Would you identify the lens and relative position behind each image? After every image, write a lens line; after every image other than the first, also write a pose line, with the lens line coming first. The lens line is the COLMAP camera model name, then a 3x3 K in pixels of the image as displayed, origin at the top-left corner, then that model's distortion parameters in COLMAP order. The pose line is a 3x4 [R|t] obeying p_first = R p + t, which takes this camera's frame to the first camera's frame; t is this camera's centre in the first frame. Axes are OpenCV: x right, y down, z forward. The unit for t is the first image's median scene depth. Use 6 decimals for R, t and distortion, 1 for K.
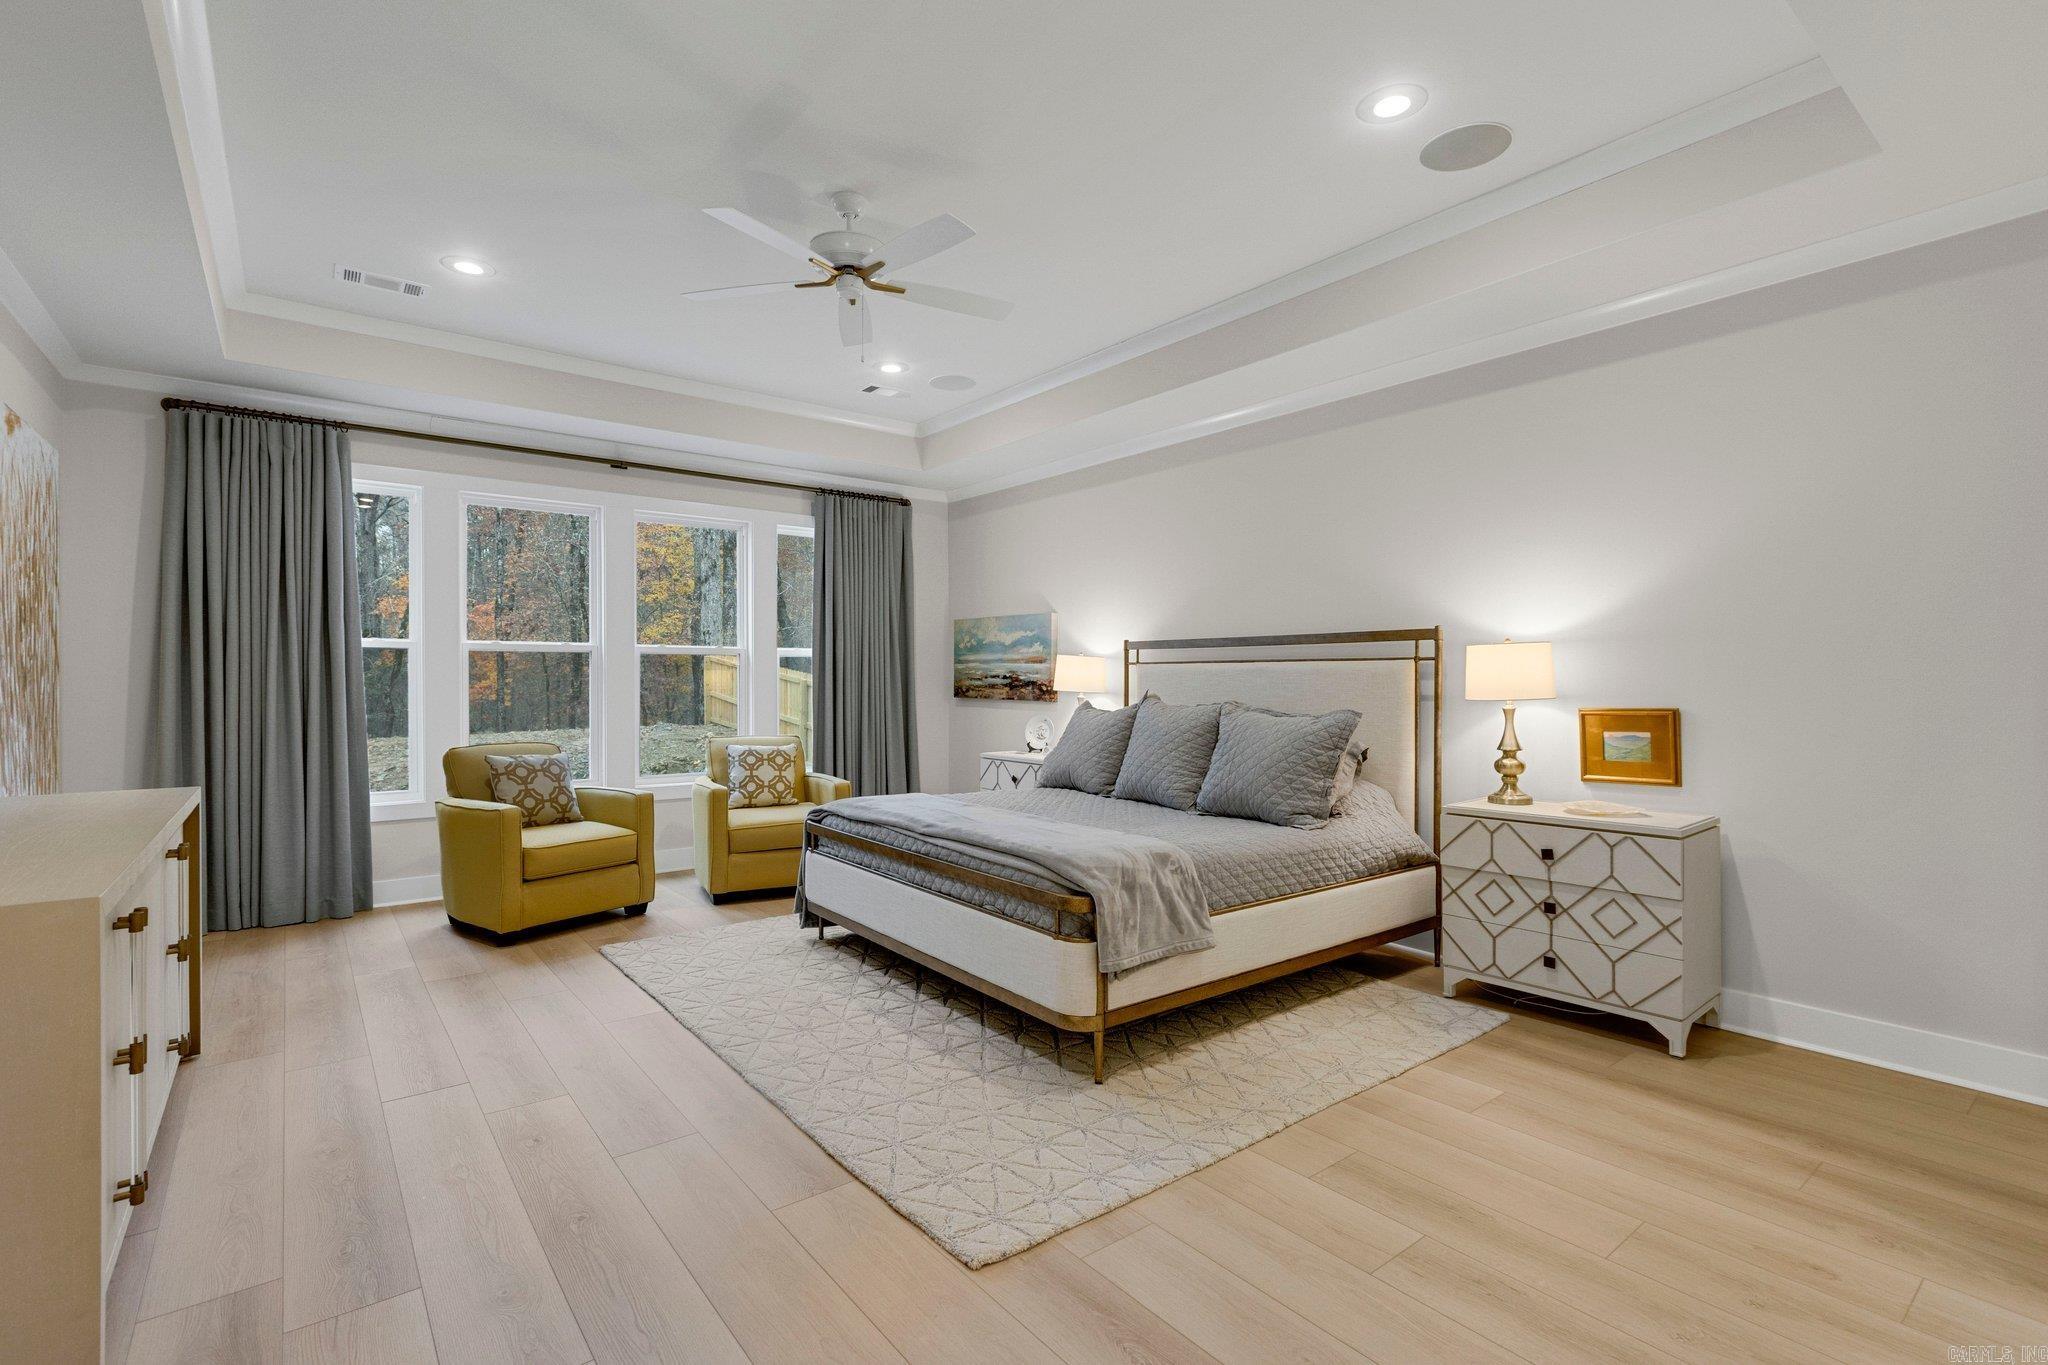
lens RADIAL K [[940.0, 0, 1027.9], [0, 940.0, 684.7], [0, 0, 1]] dist [0.001921, -0.000948]
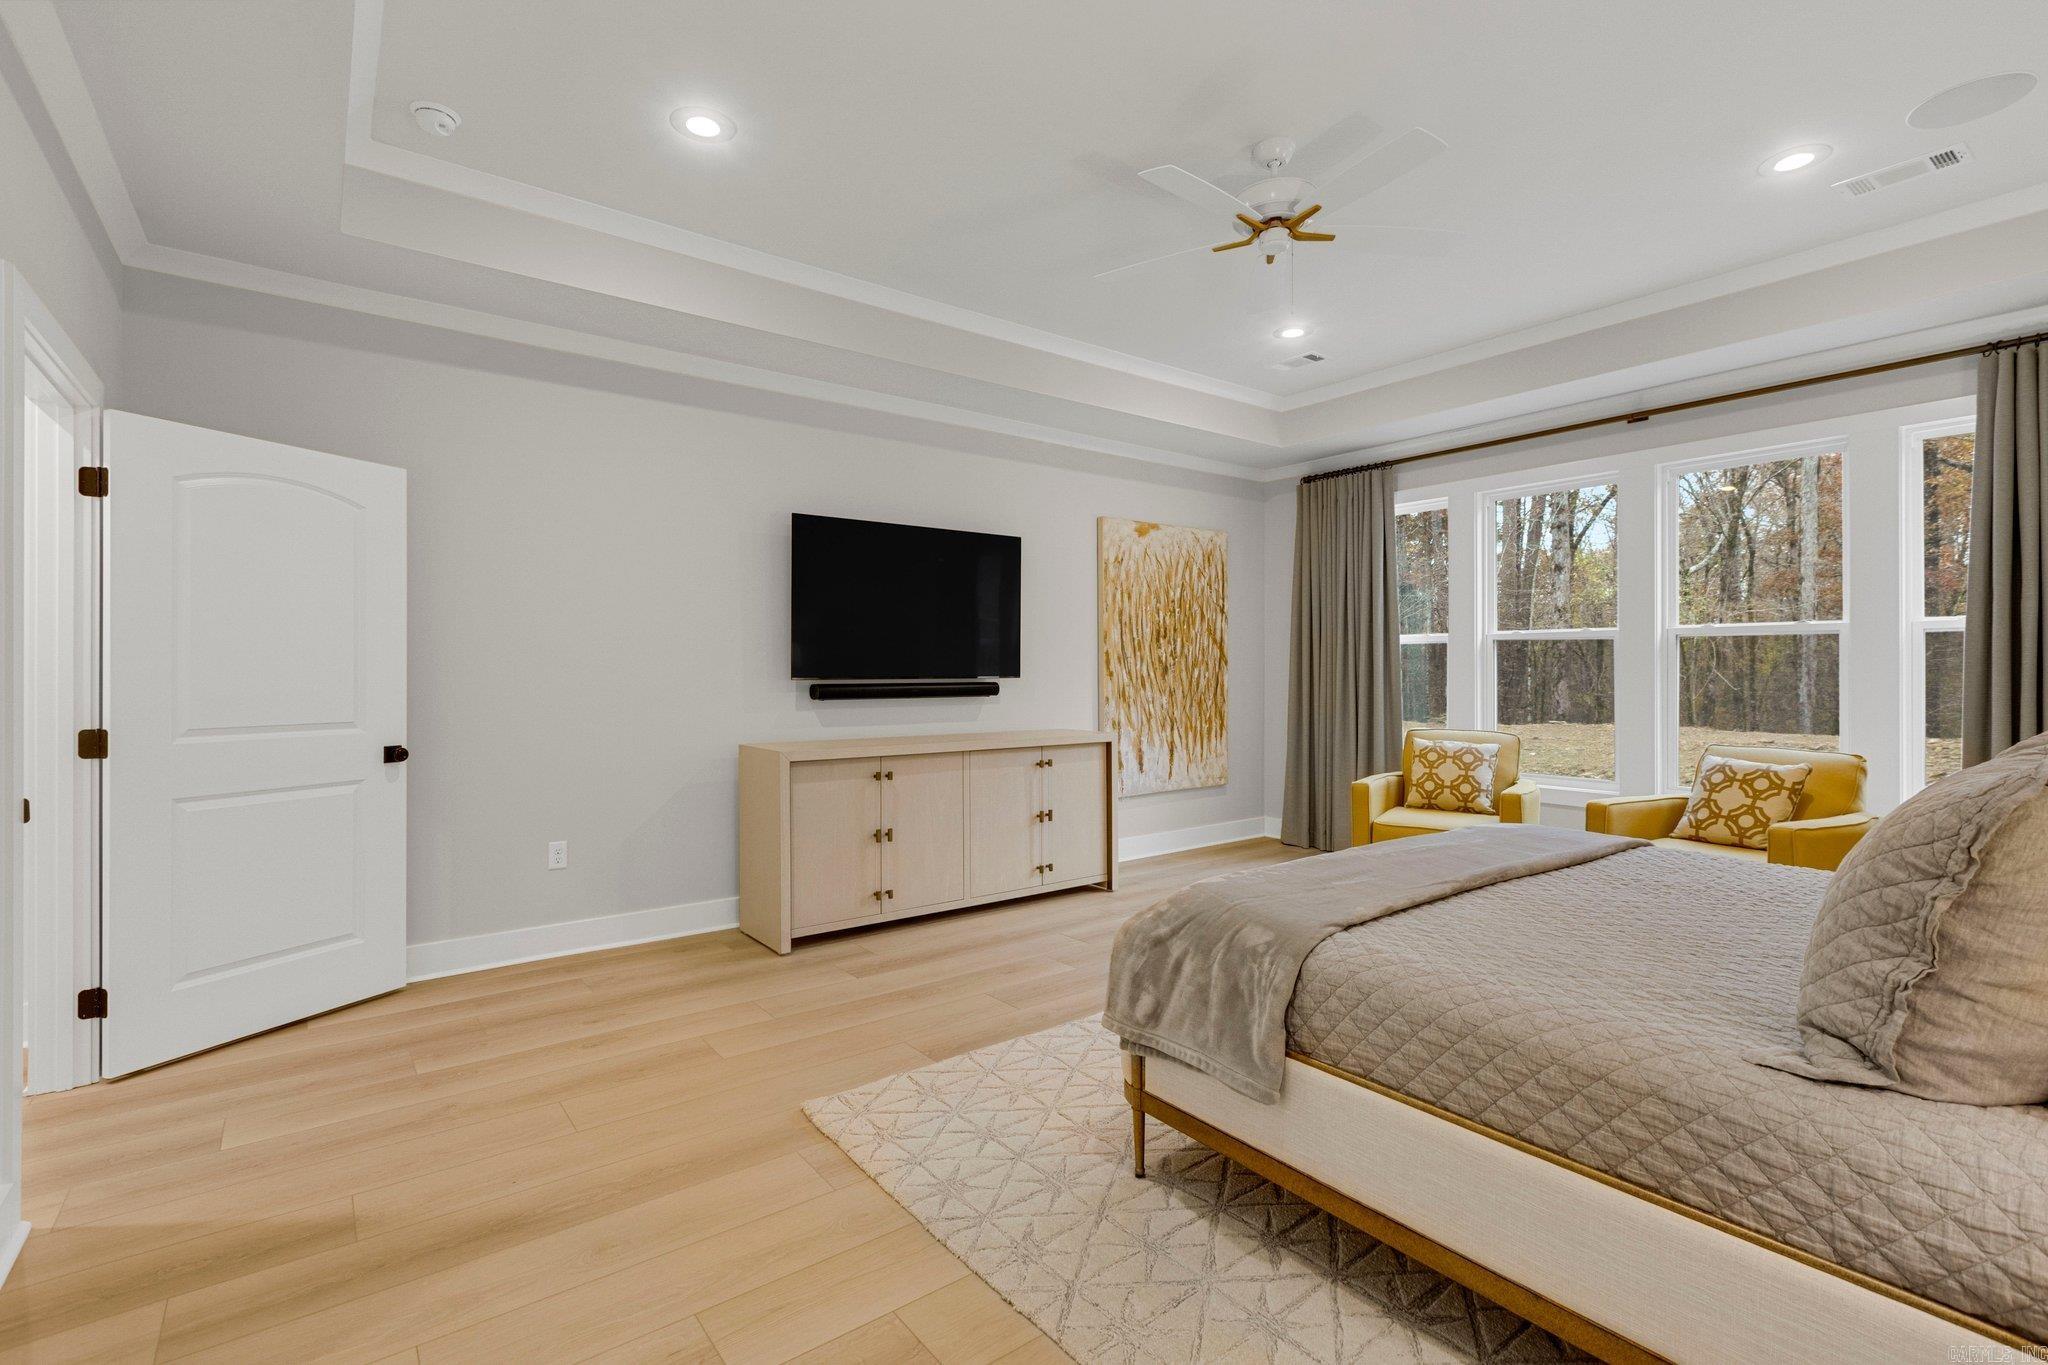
lens RADIAL K [[940.0, 0, 1013.6], [0, 940.0, 671.7], [0, 0, 1]] dist [0.001921, -0.000948]
pose [[-0.023188, 0.000077, -0.999731, 0.521318], [-0.005256, 0.999986, 0.000199, 0.000081], [0.999717, 0.005259, -0.023187, 0.545358]]
